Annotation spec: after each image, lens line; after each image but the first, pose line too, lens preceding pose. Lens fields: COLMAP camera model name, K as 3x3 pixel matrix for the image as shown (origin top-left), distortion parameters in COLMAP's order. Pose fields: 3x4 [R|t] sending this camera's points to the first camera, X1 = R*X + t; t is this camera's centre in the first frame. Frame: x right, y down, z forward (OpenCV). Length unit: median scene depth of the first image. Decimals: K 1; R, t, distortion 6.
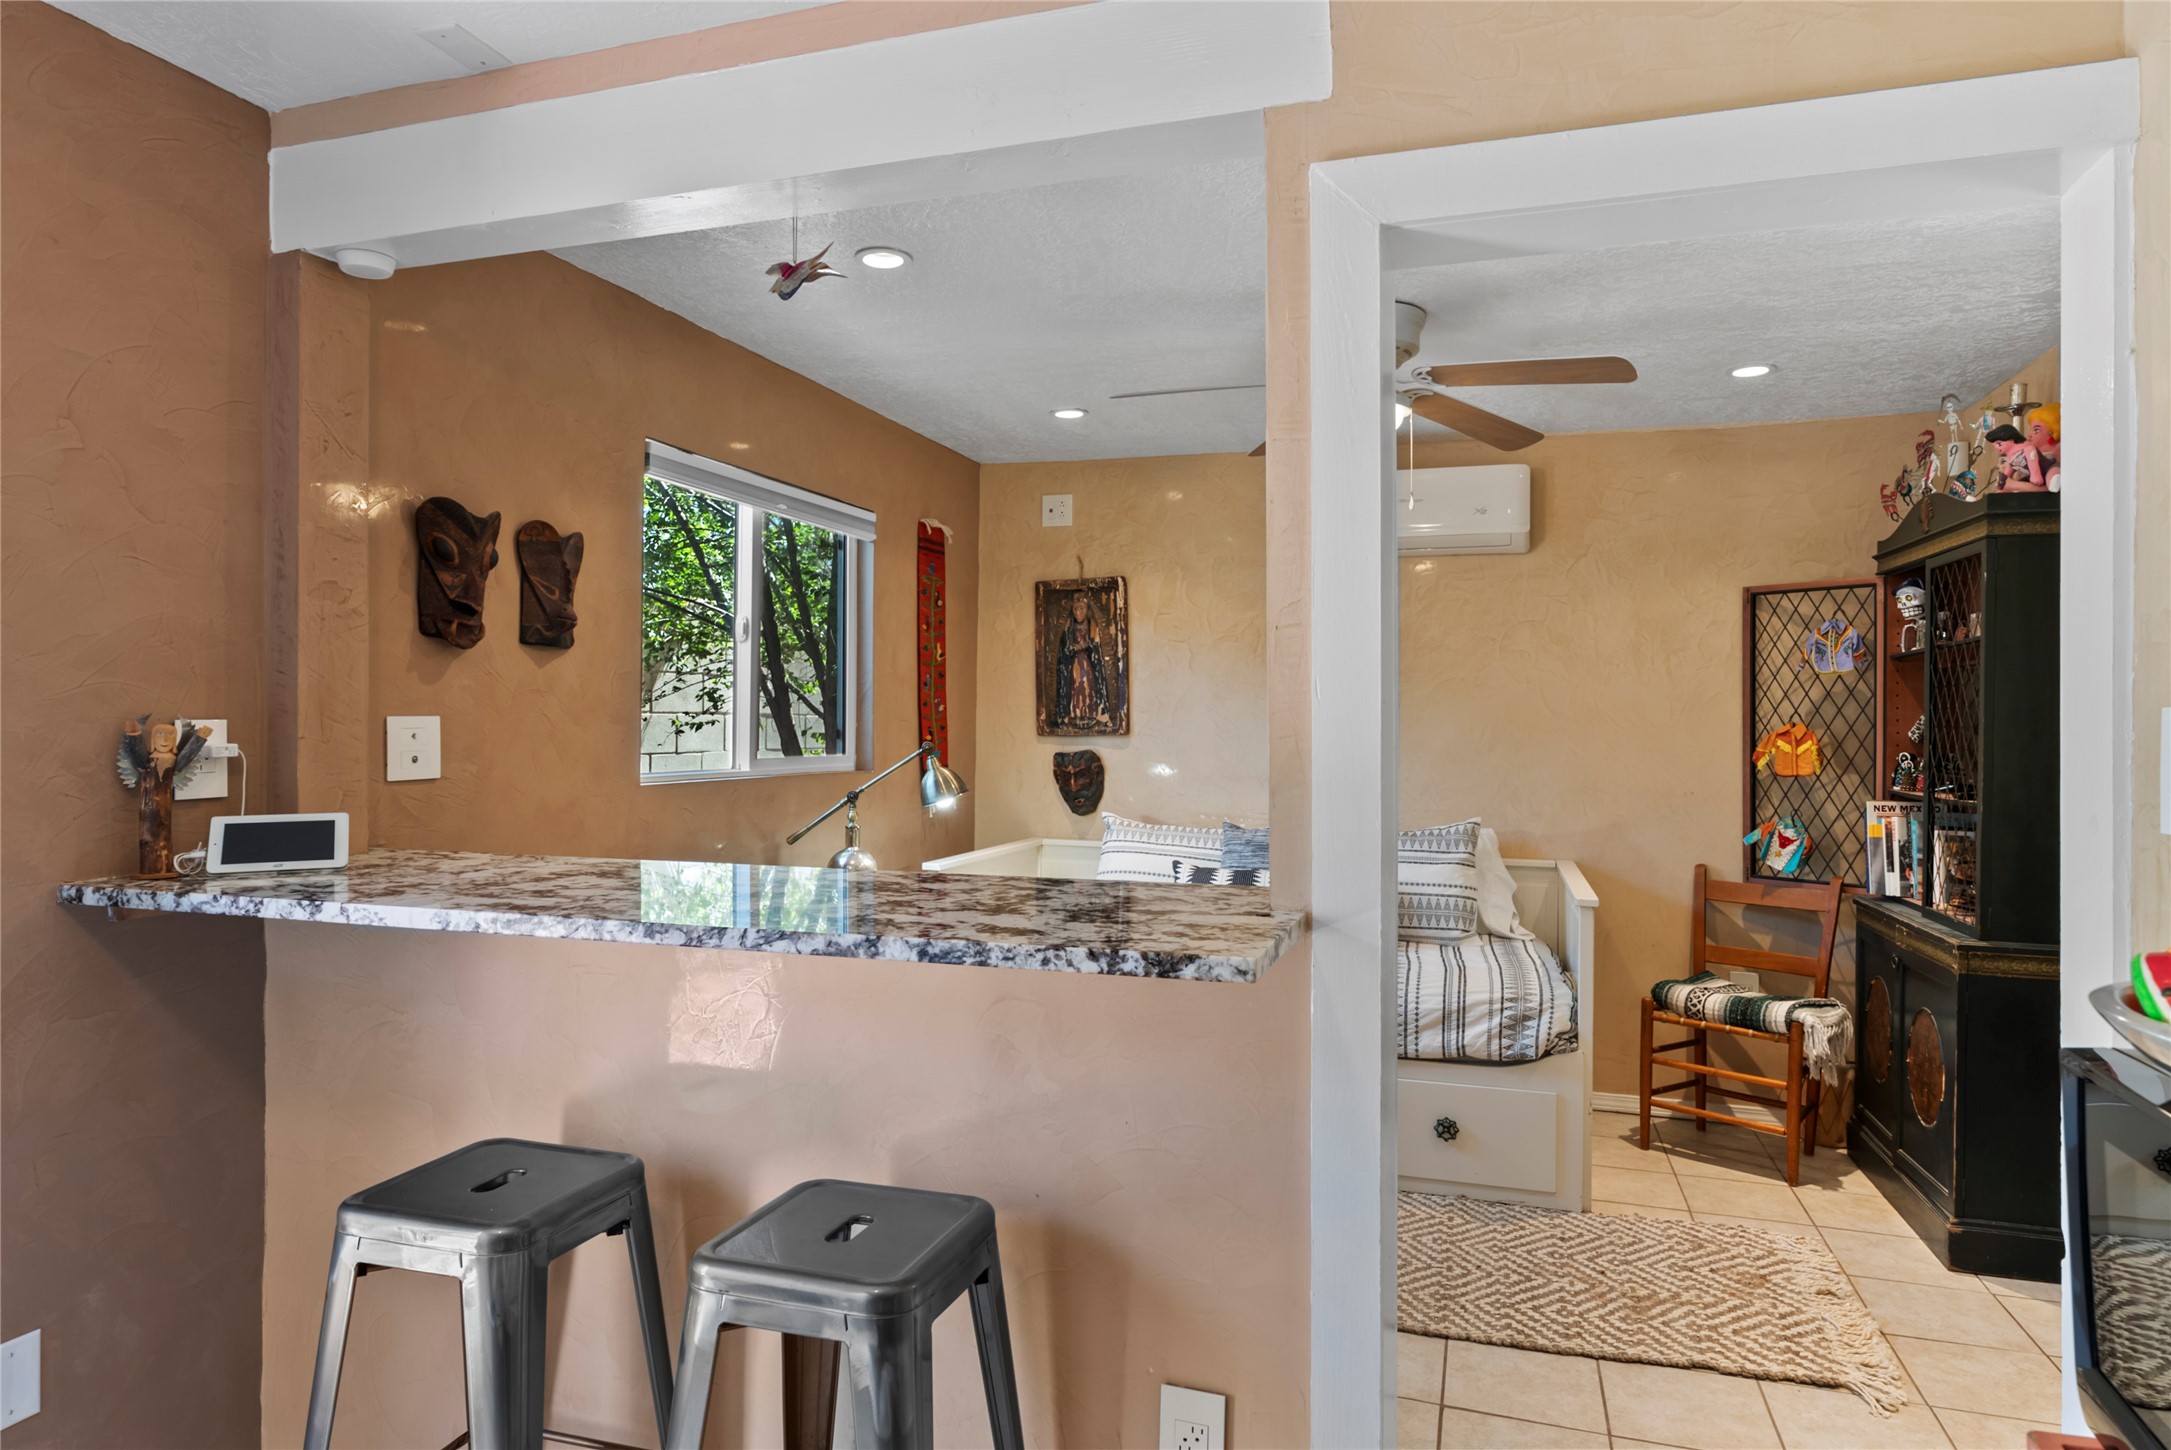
lens RADIAL K [[1292.5, 0, 1053.8], [0, 1292.5, 719.4], [0, 0, 1]] dist [0.005035, -0.004571]
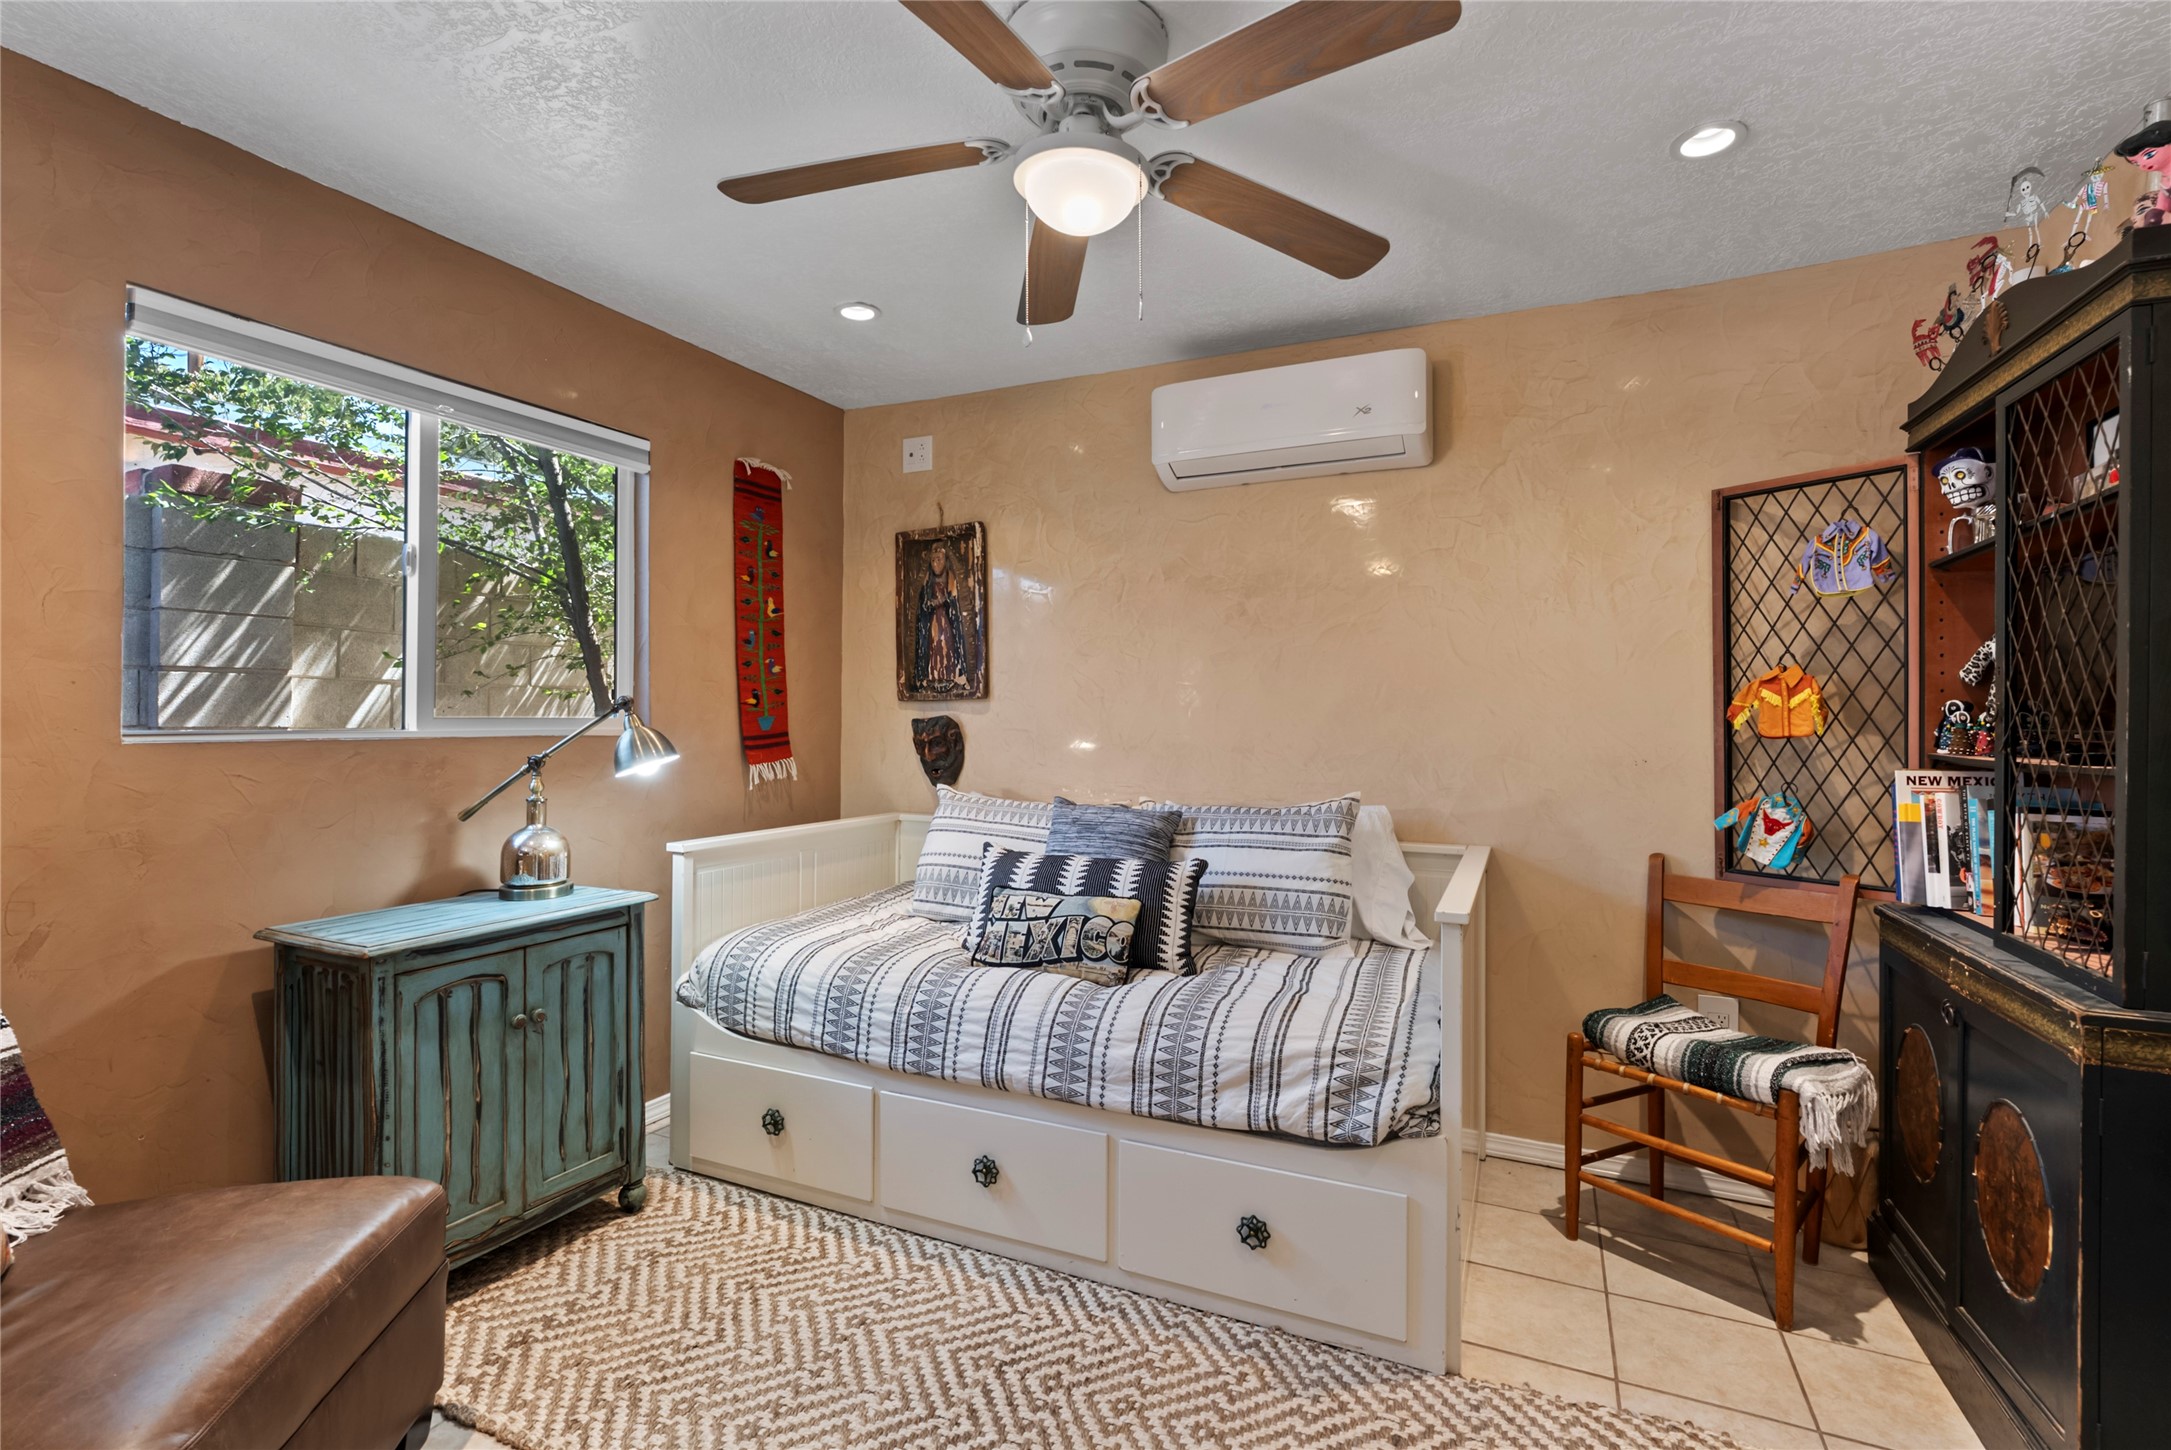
lens RADIAL K [[990.7, 0, 1063.8], [0, 990.7, 713.2], [0, 0, 1]] dist [-0.005019, 0.002175]
pose [[0.992440, -0.005521, -0.122609, 0.237213], [0.005070, 0.999979, -0.003991, 0.030841], [0.122629, 0.003339, 0.992447, 0.397170]]
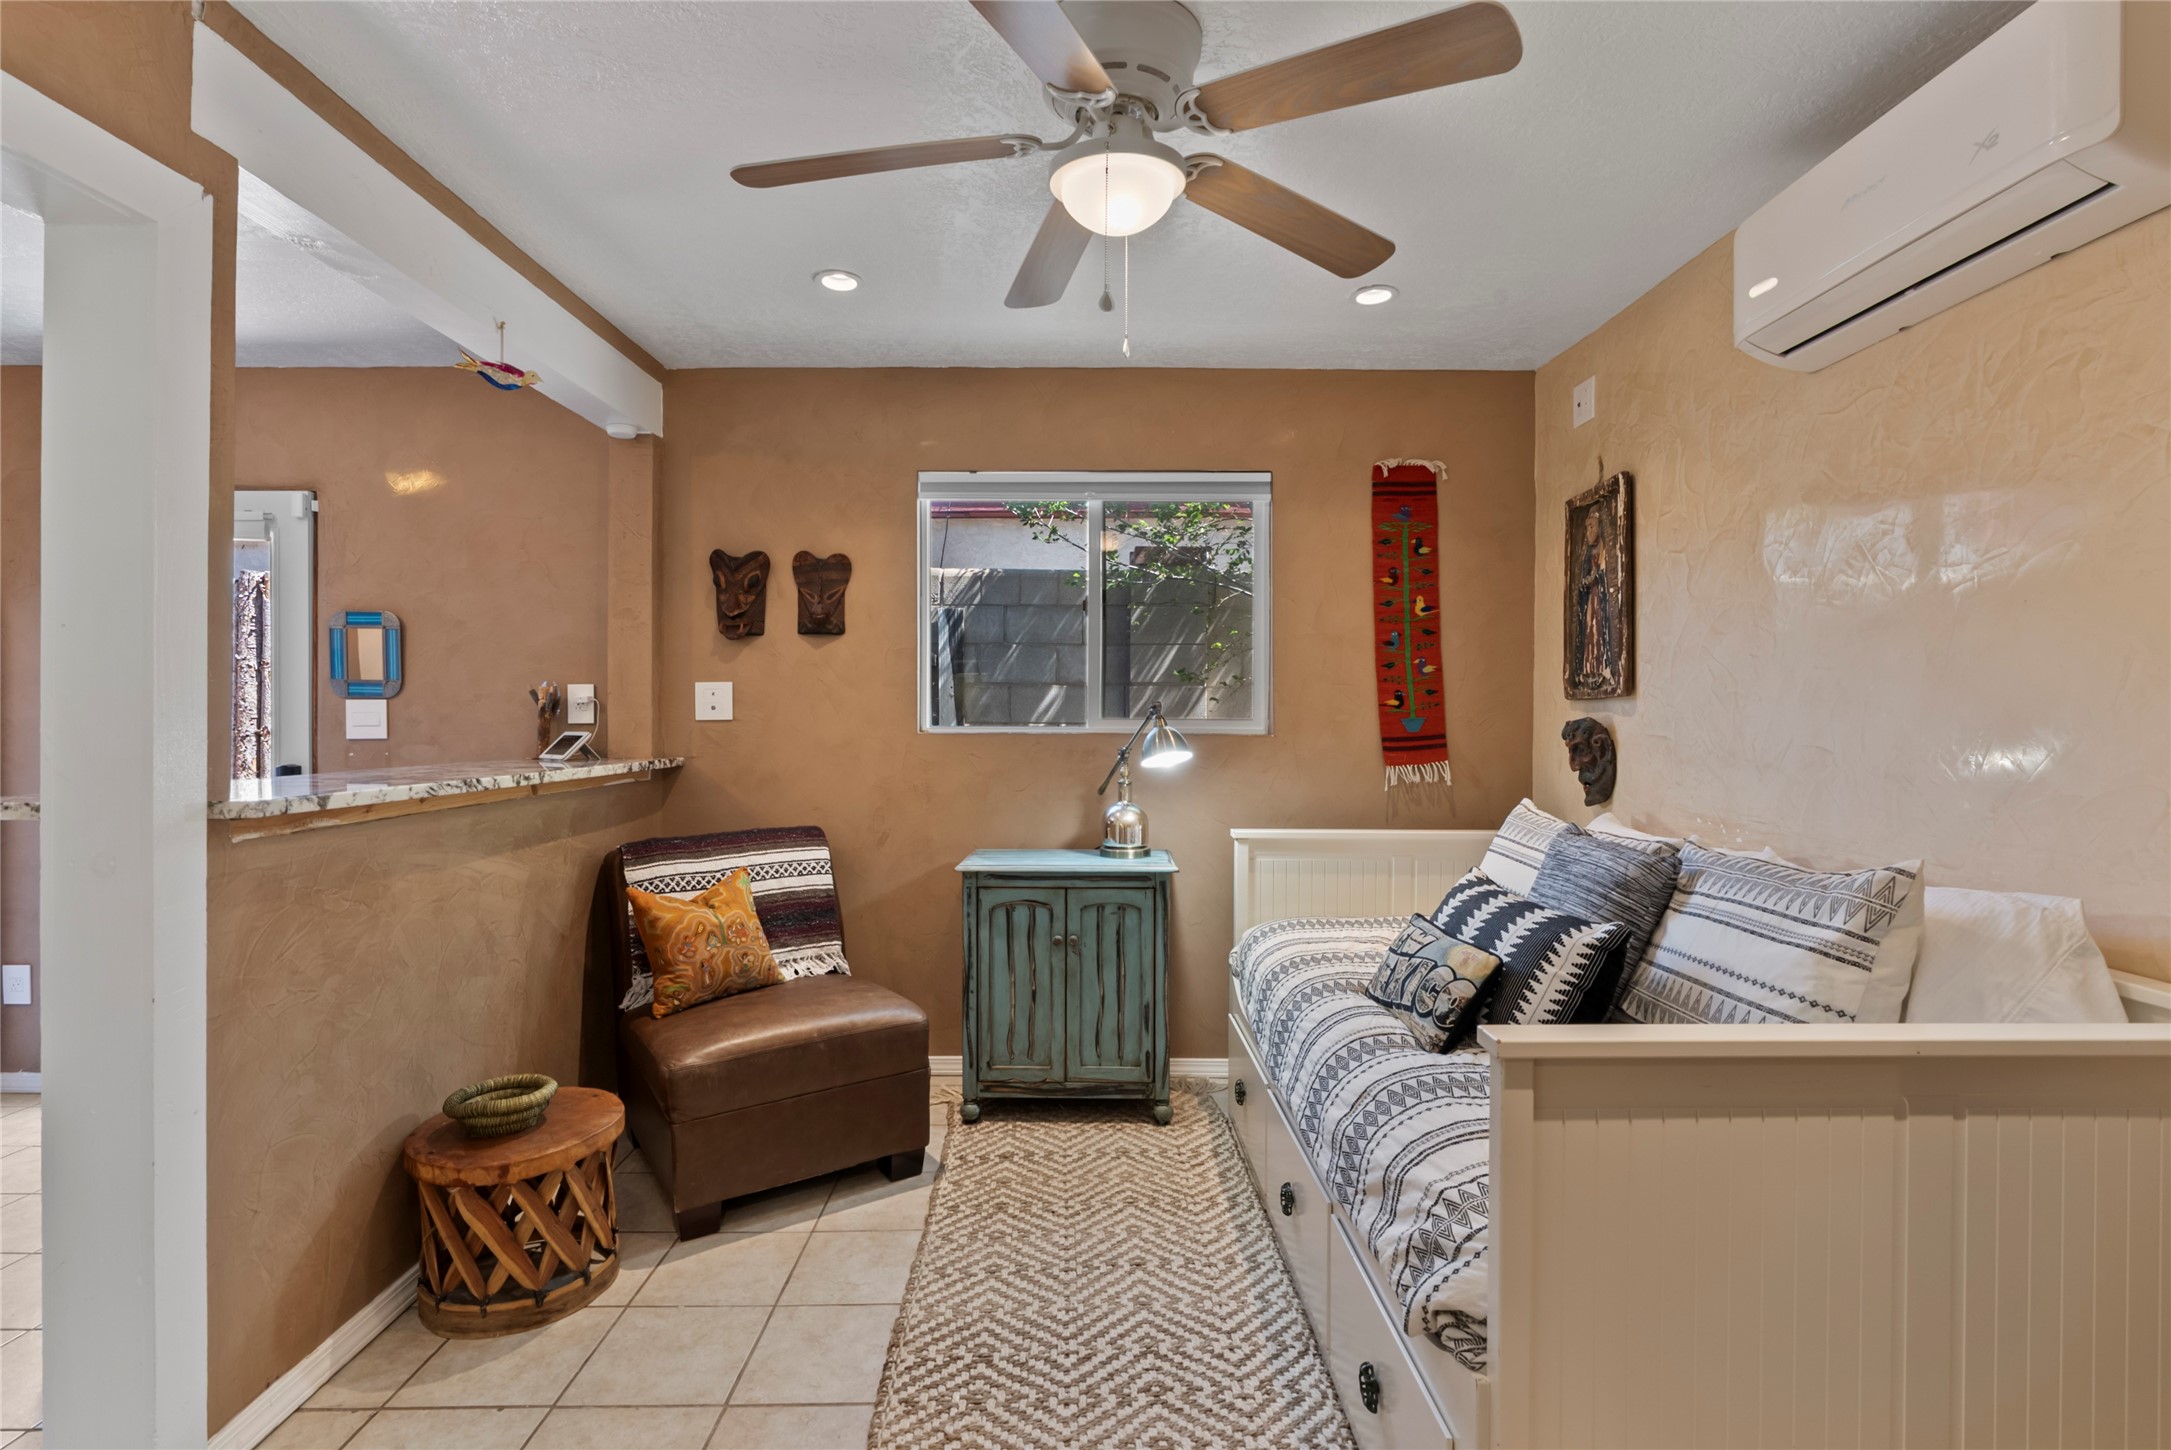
lens RADIAL K [[1030.4, 0, 1085.9], [0, 1030.4, 721.7], [0, 0, 1]] dist [-0.006188, 0.002520]
pose [[0.321716, 0.001685, -0.946835, 0.598796], [0.001380, 0.999997, 0.002248, 0.029825], [0.946835, -0.002030, 0.321712, 0.659519]]
